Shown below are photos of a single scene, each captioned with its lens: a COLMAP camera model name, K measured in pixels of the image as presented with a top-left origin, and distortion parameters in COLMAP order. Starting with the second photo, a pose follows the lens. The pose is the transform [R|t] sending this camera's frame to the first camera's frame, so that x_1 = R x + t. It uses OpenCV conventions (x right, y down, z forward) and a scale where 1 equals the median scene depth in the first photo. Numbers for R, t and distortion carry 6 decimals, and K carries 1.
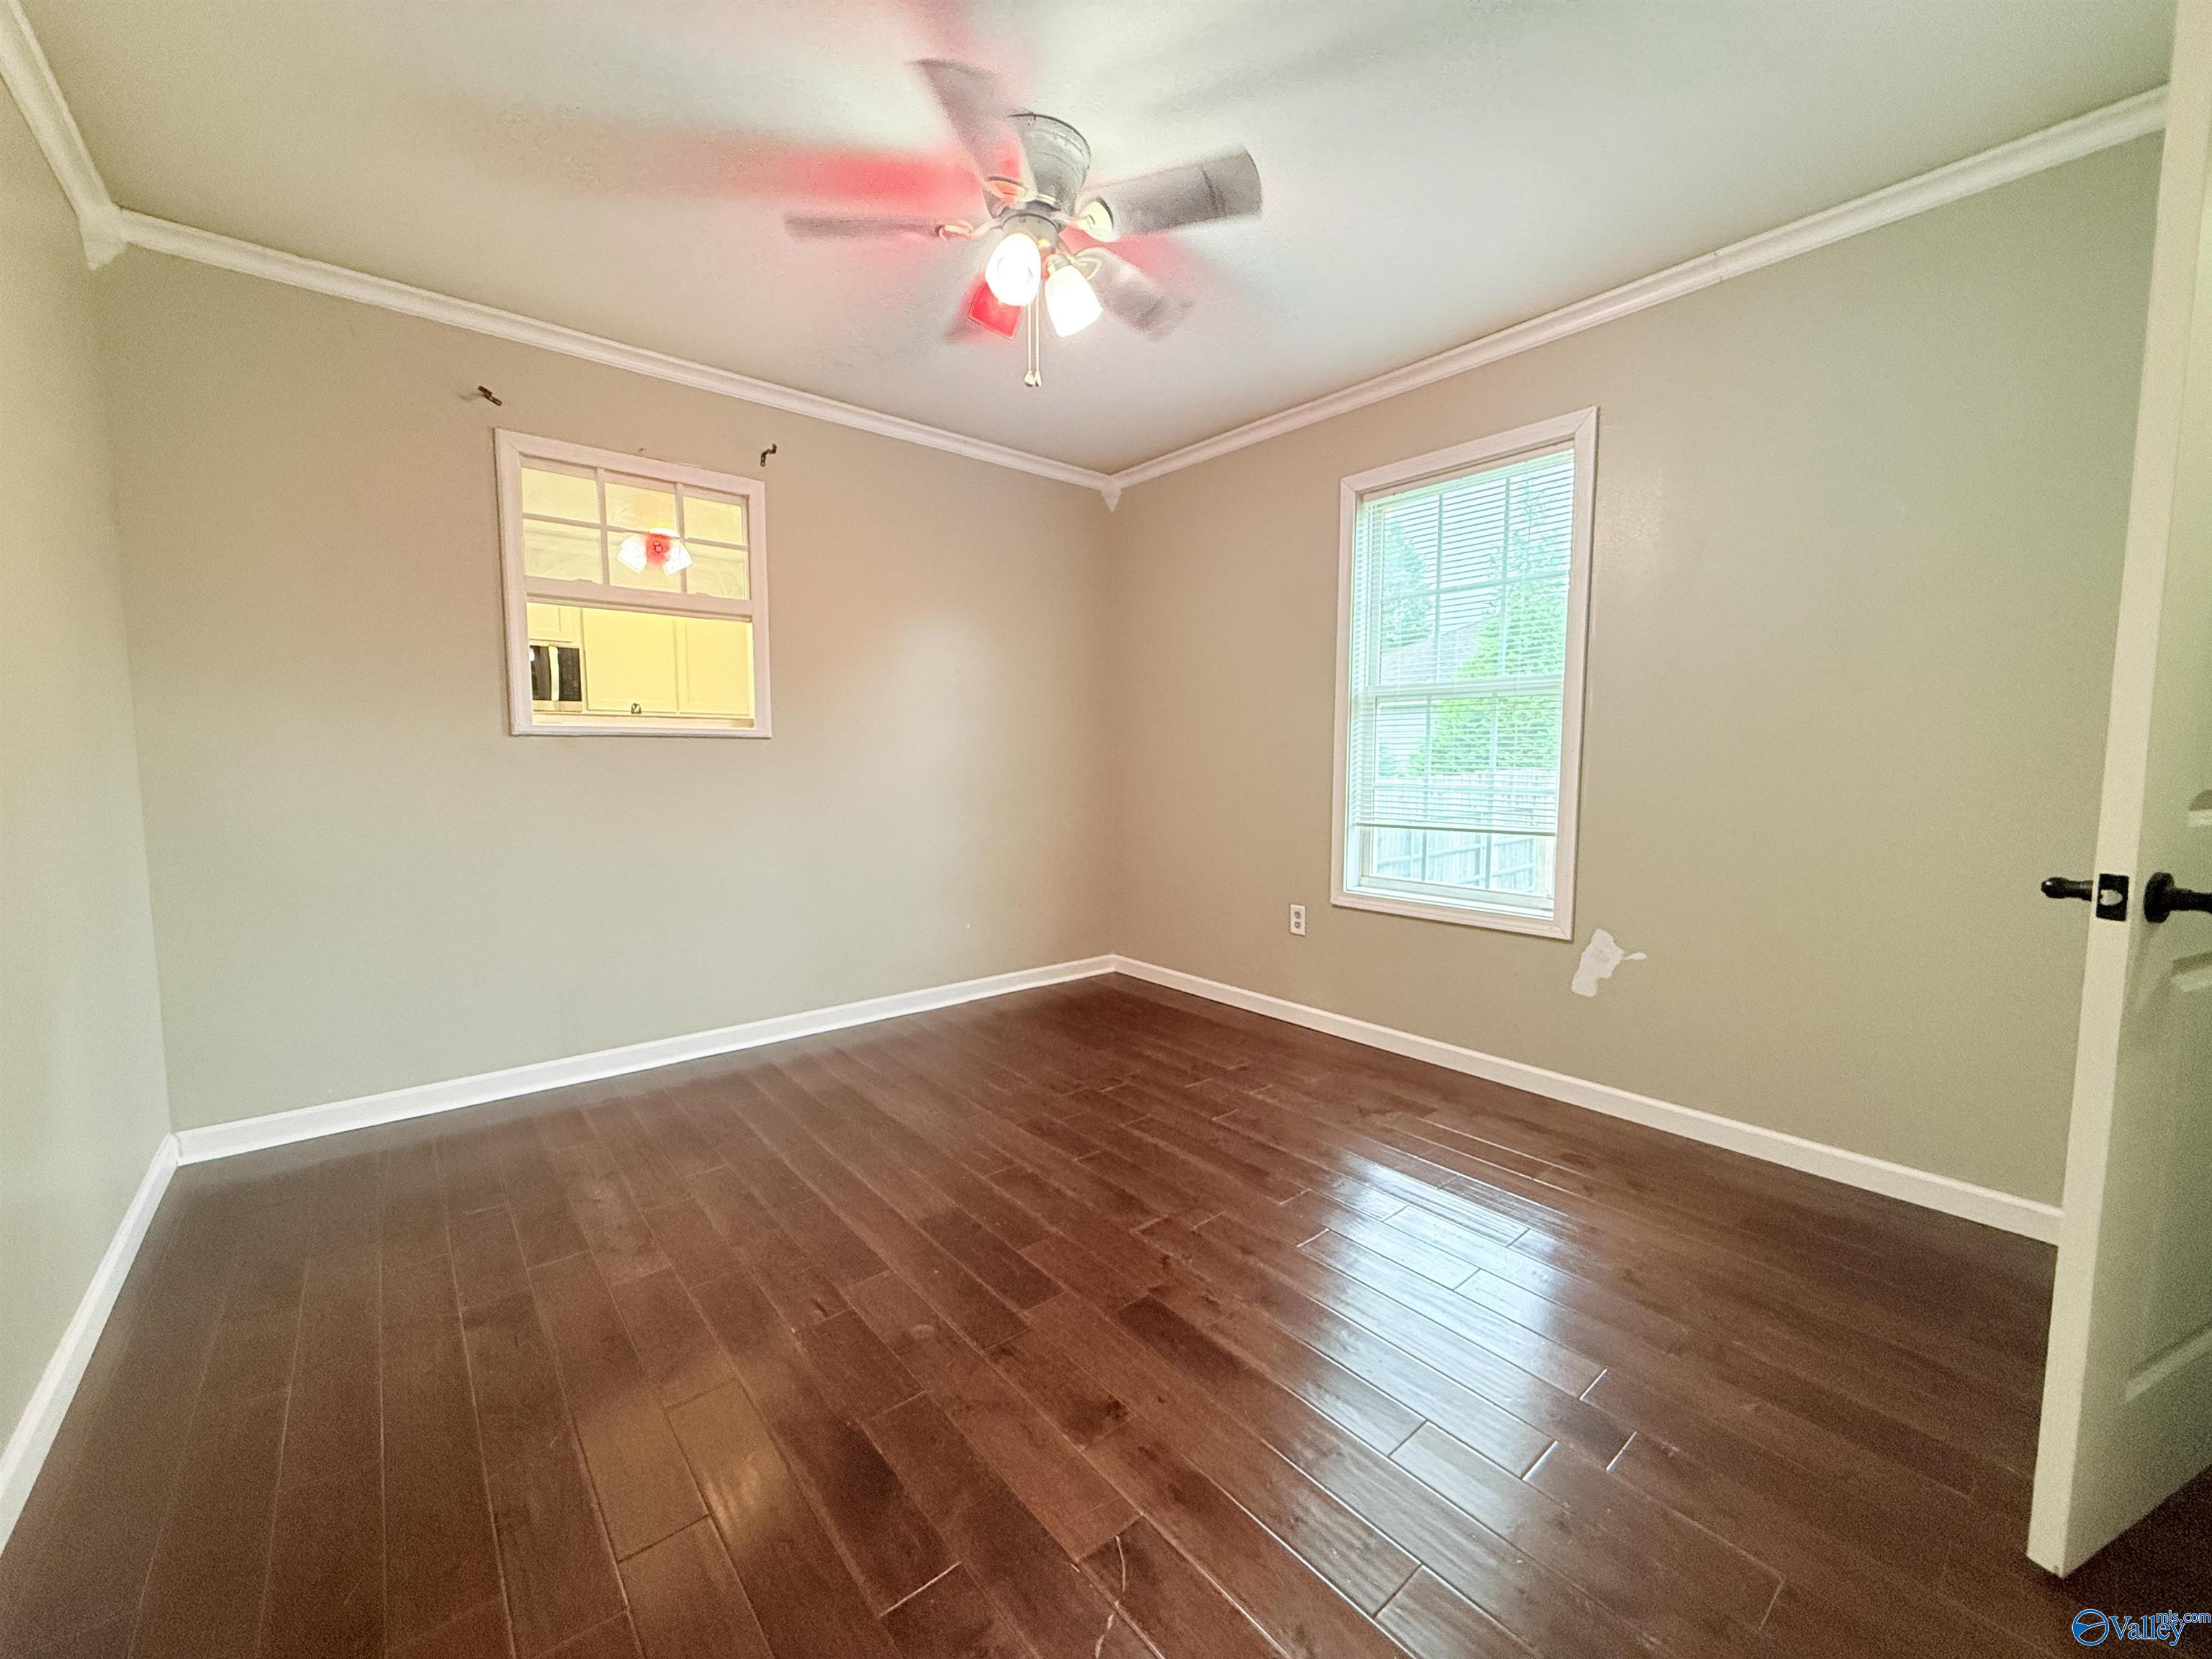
lens RADIAL K [[876.0, 0, 1098.9], [0, 876.0, 831.4], [0, 0, 1]] dist [0.003183, -0.000003]
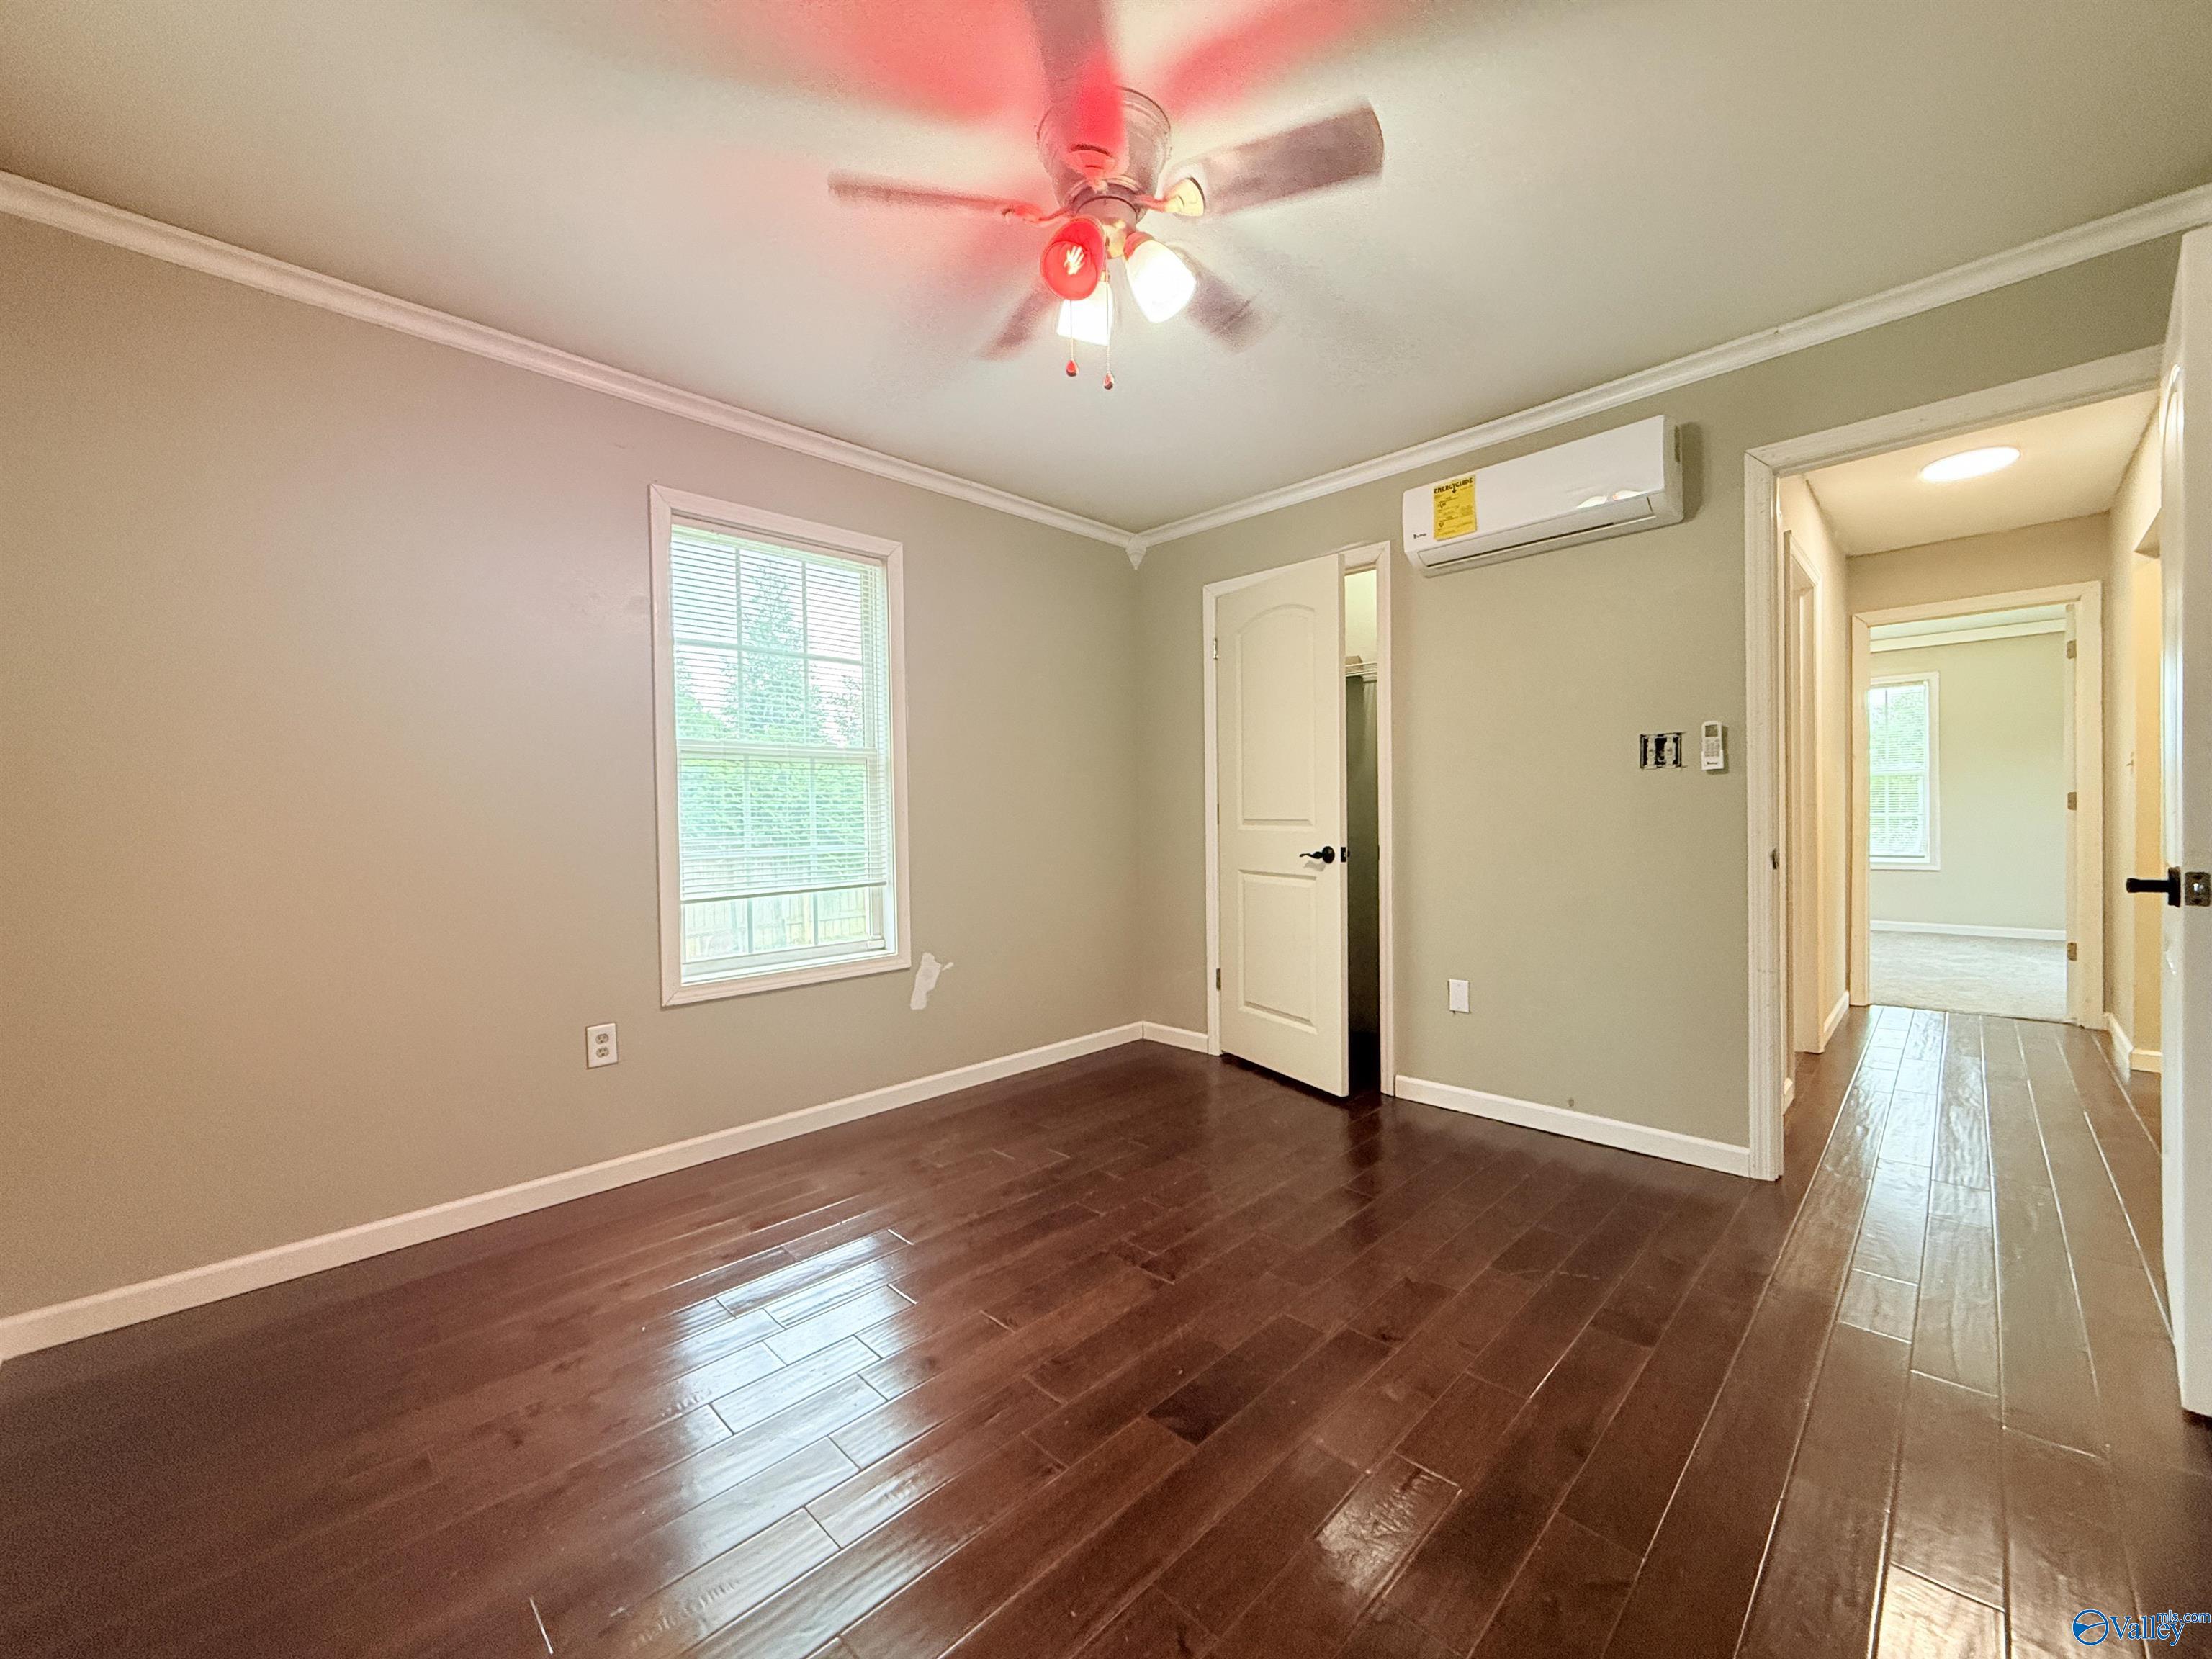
lens RADIAL K [[876.0, 0, 1098.9], [0, 876.0, 831.4], [0, 0, 1]] dist [0.003183, -0.000003]
pose [[-0.085838, -0.021195, 0.996084, -0.698777], [0.099781, 0.994564, 0.029762, -0.074553], [-0.991300, 0.101945, -0.083256, 0.826229]]
